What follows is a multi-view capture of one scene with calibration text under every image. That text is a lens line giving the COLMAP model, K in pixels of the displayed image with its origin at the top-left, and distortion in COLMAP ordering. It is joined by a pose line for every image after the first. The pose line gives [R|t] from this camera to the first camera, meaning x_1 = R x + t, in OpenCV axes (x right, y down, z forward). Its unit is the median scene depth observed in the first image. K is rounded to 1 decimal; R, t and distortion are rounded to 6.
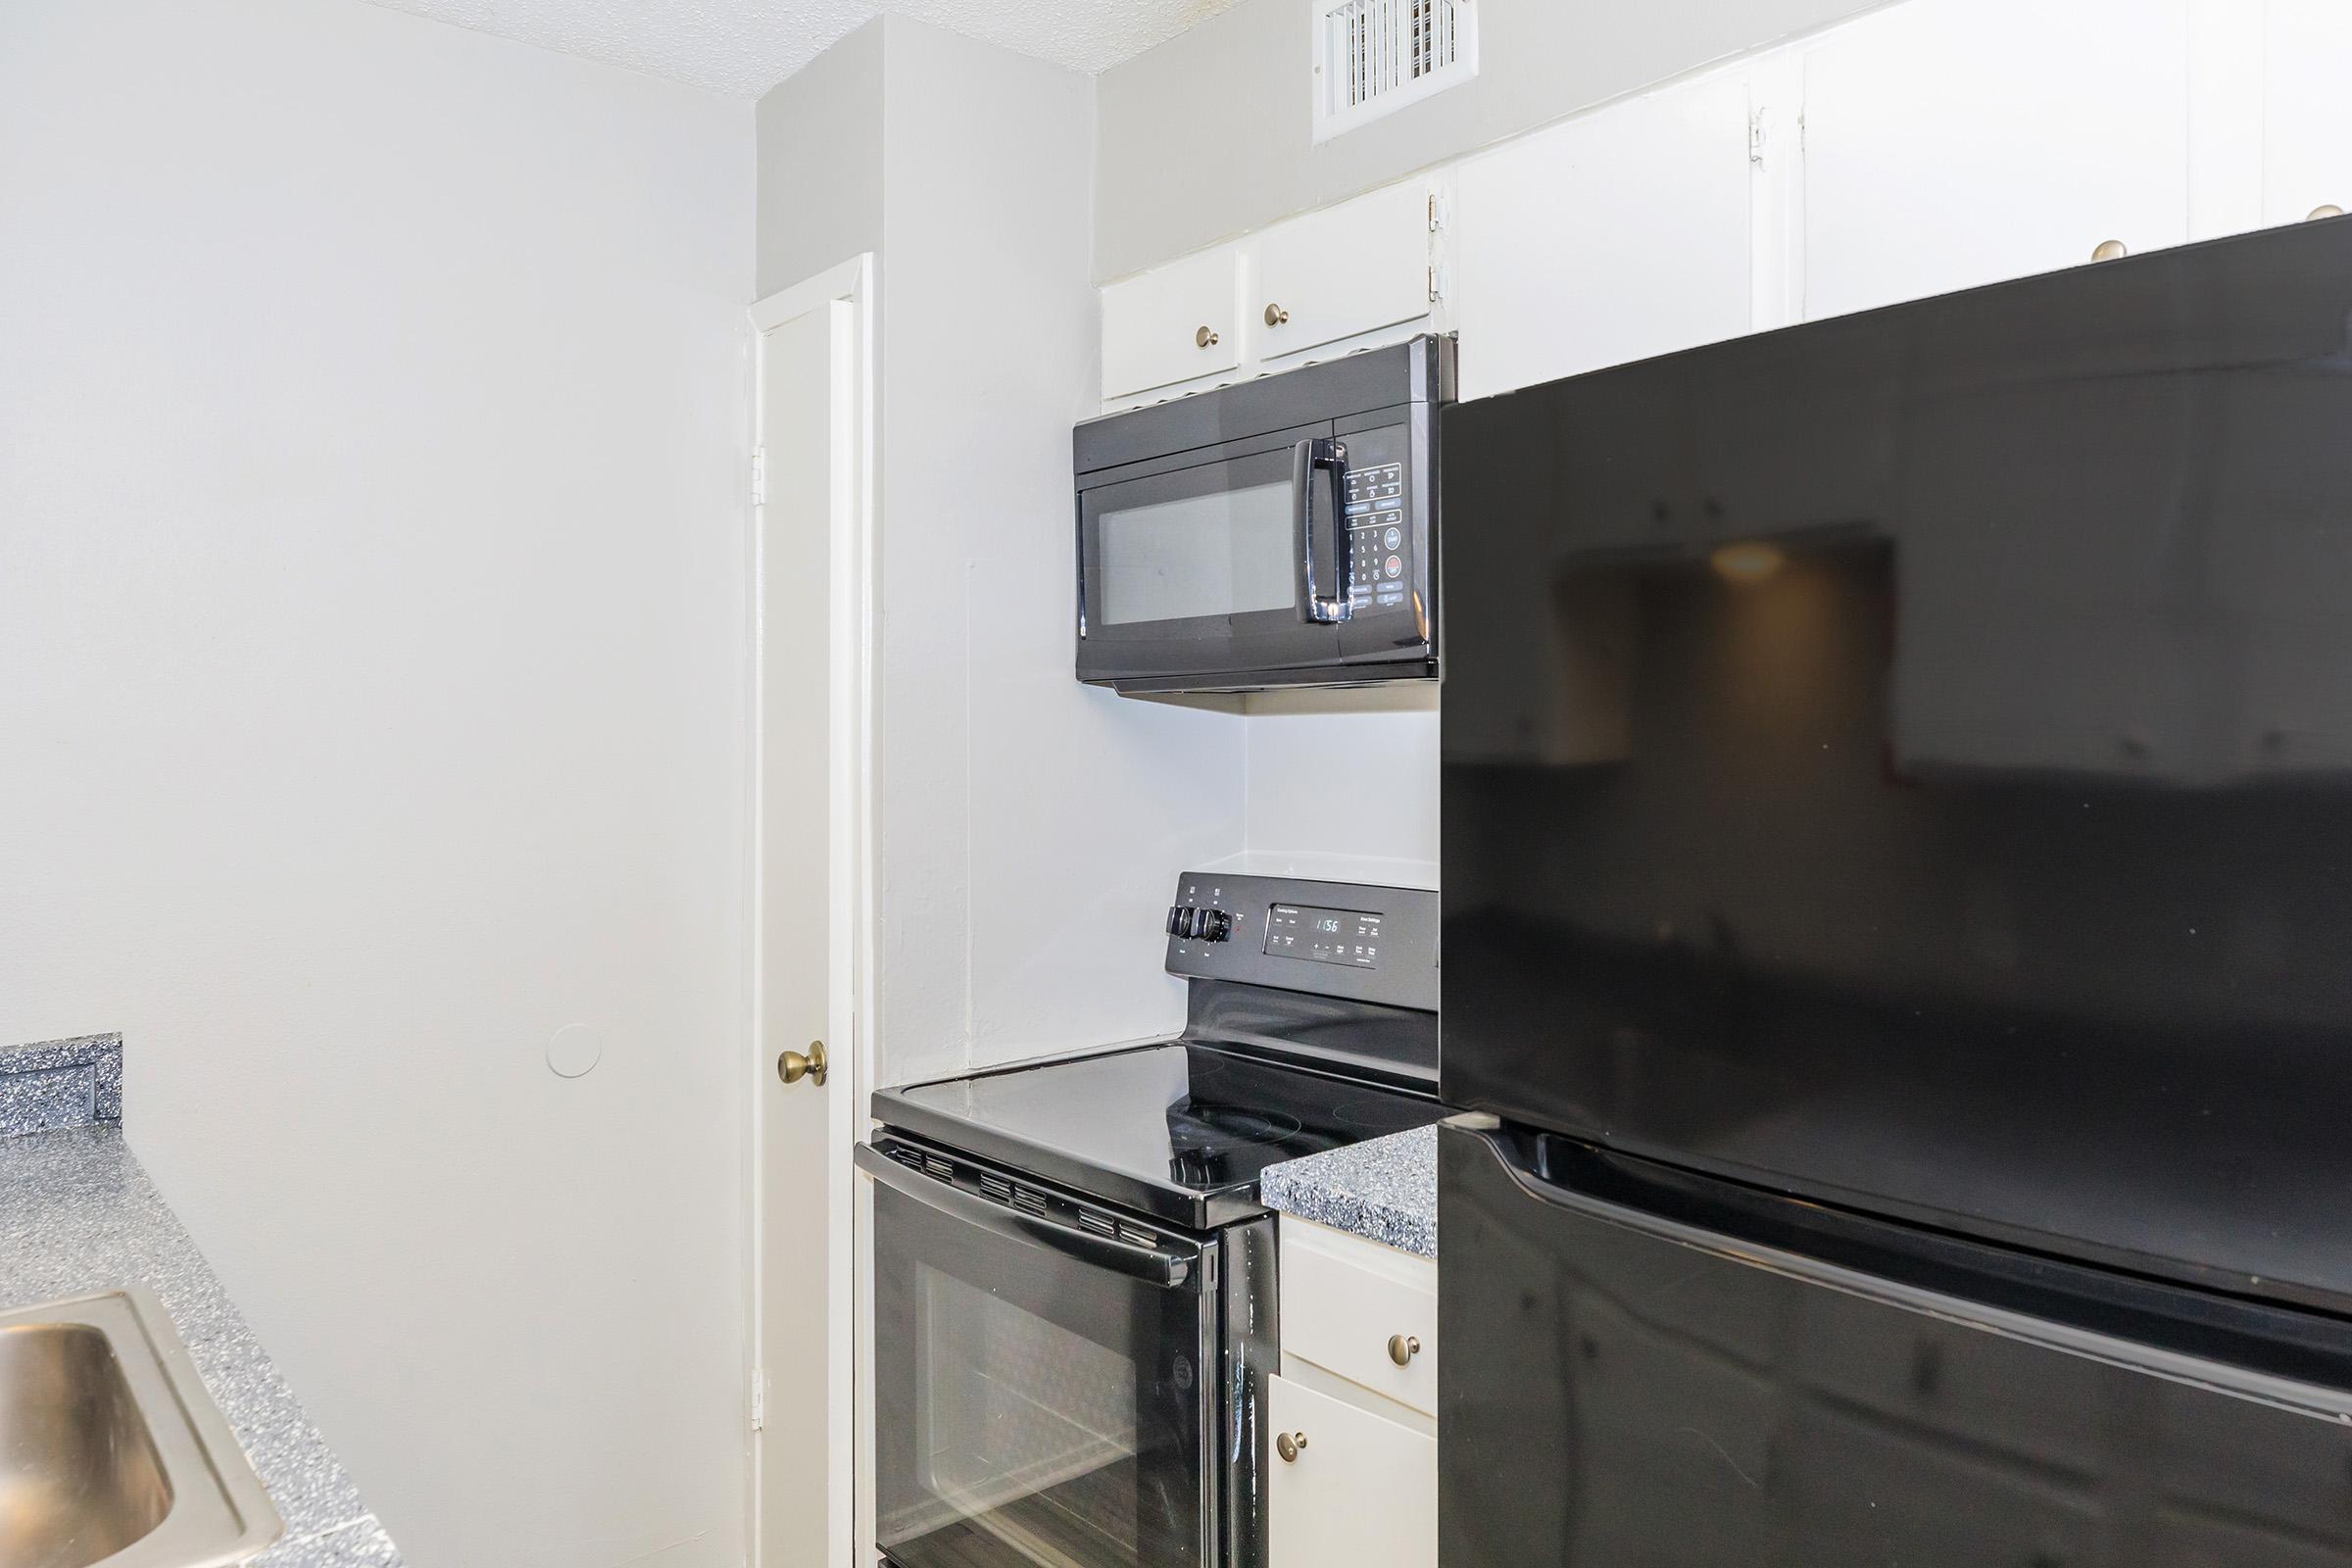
lens RADIAL K [[1574.7, 0, 1176.0], [0, 1574.7, 784.0], [0, 0, 1]] dist [-0.039101, 0.002183]
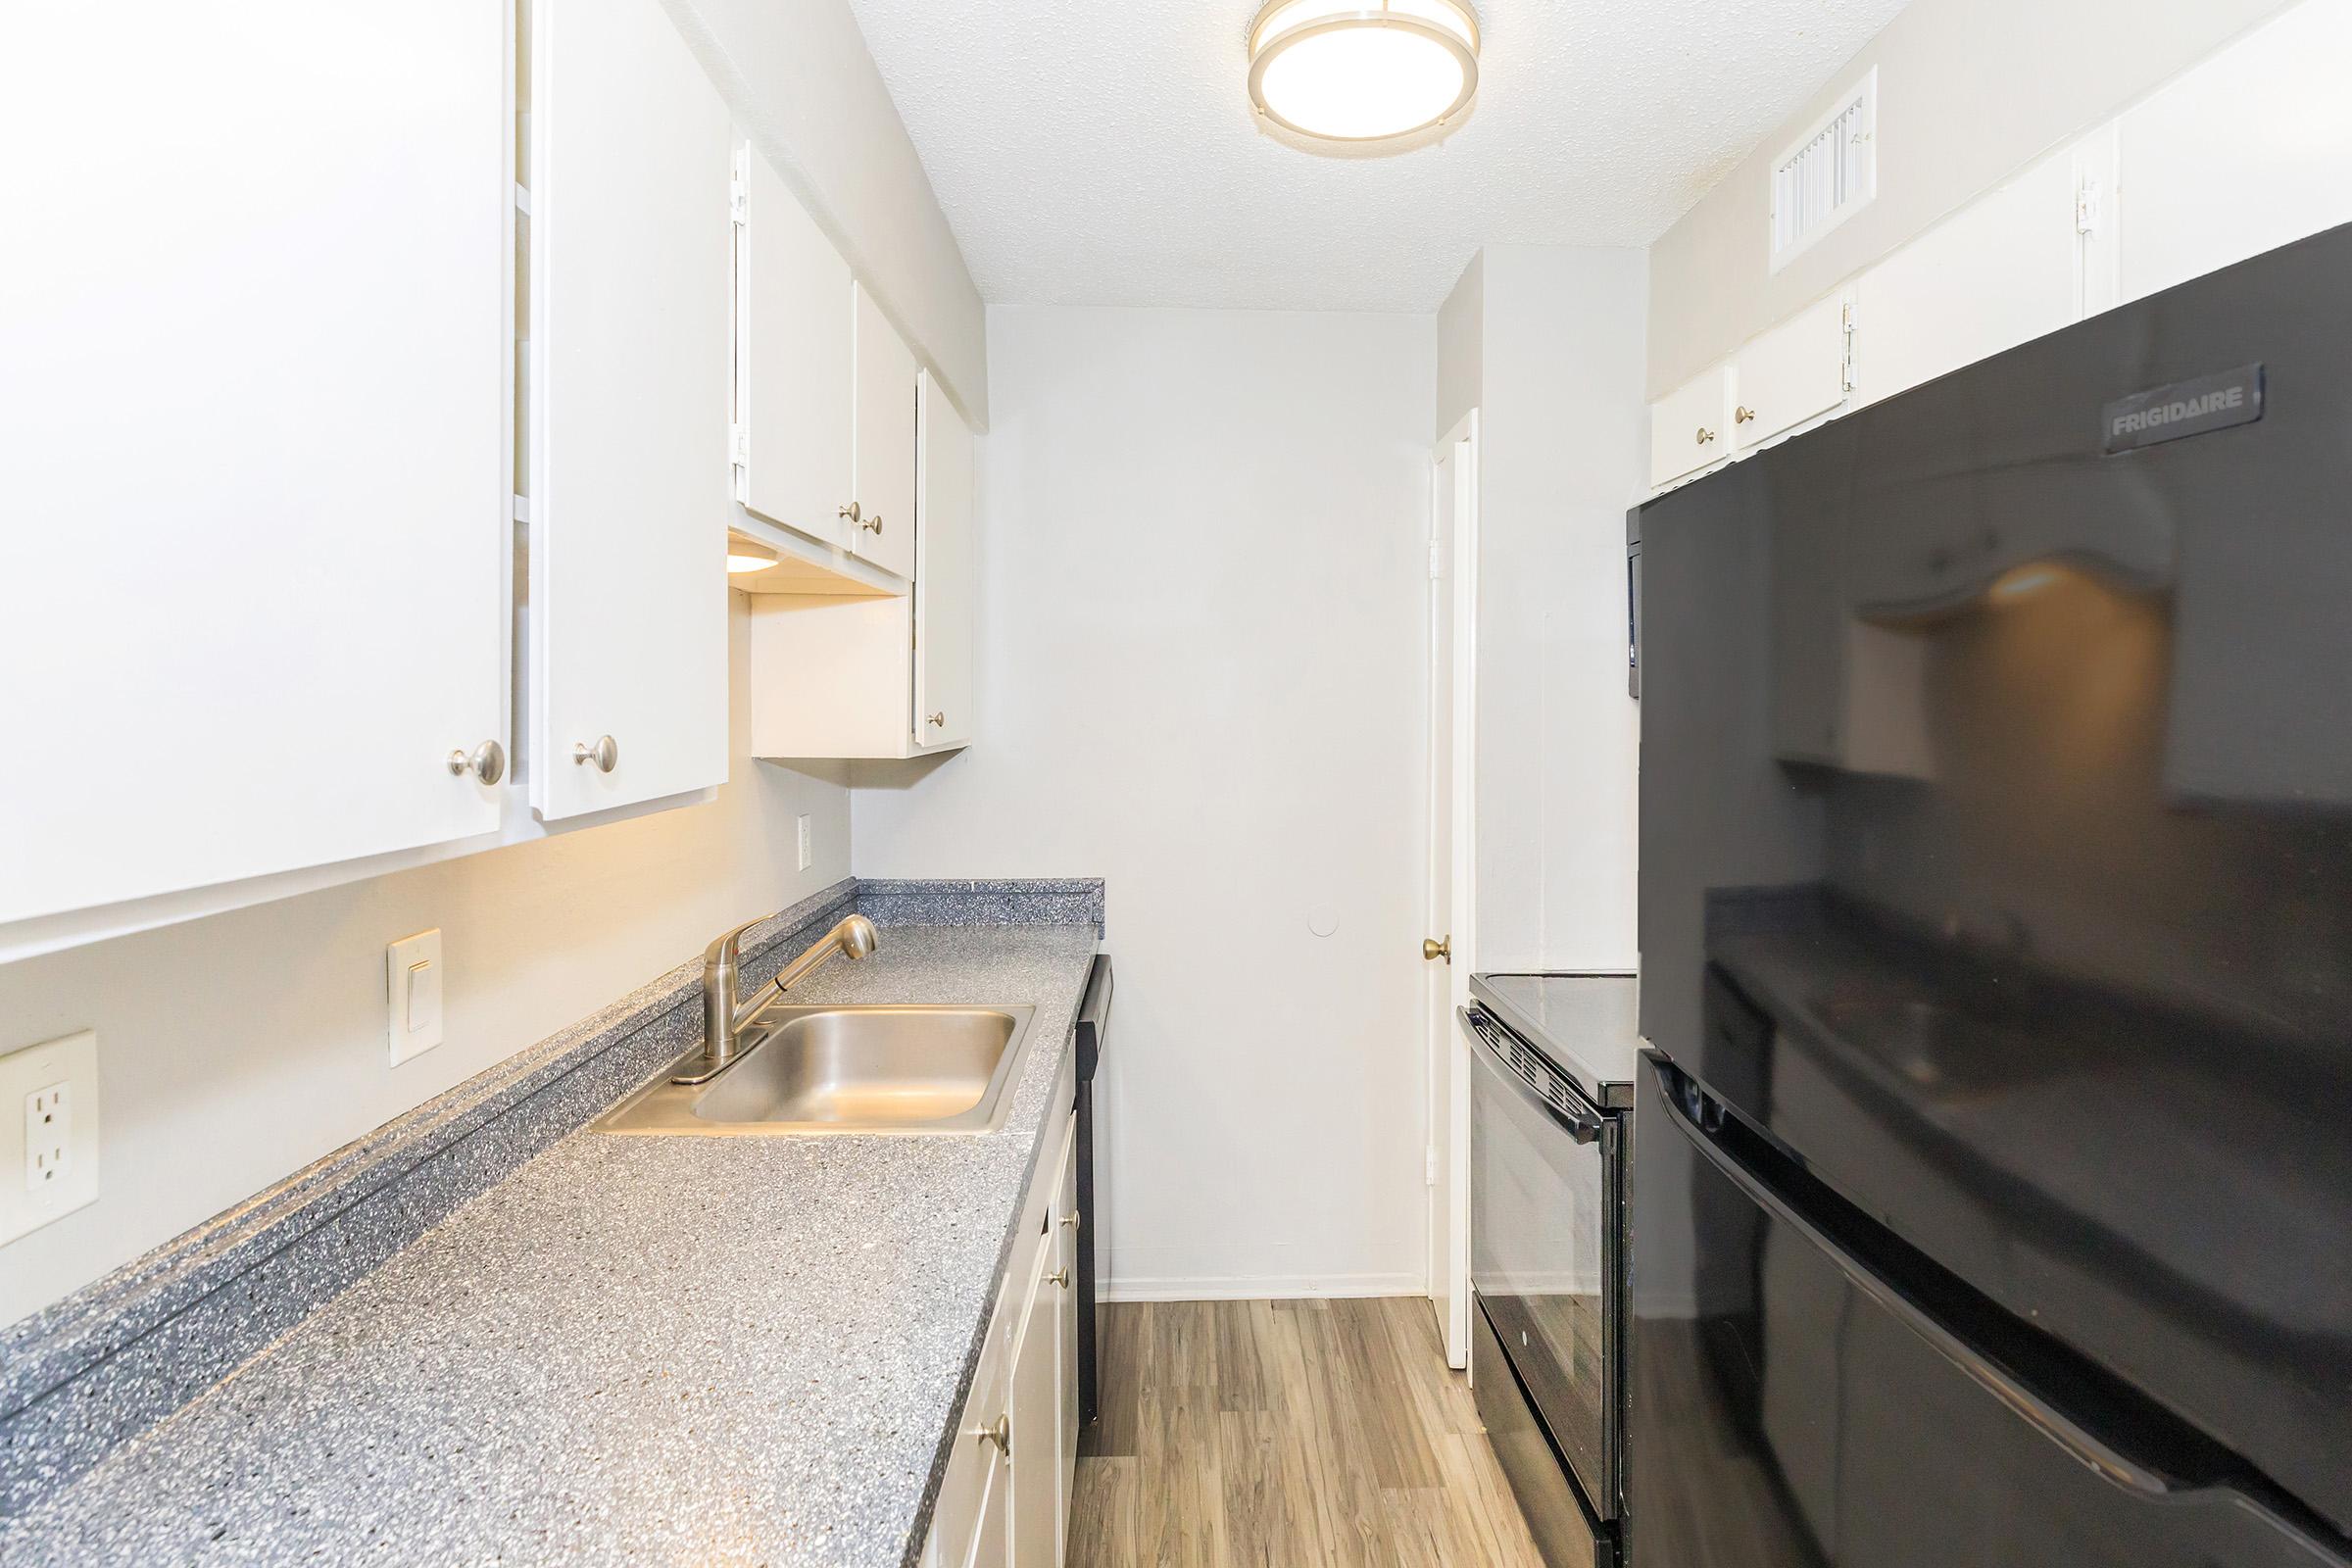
lens RADIAL K [[1147.0, 0, 1177.1], [0, 1147.0, 706.9], [0, 0, 1]] dist [0.000721, -0.000274]
pose [[0.762027, 0.017660, -0.647305, 0.293535], [-0.040624, 0.998963, -0.020570, -0.020178], [0.646270, 0.041971, 0.761954, -0.002669]]
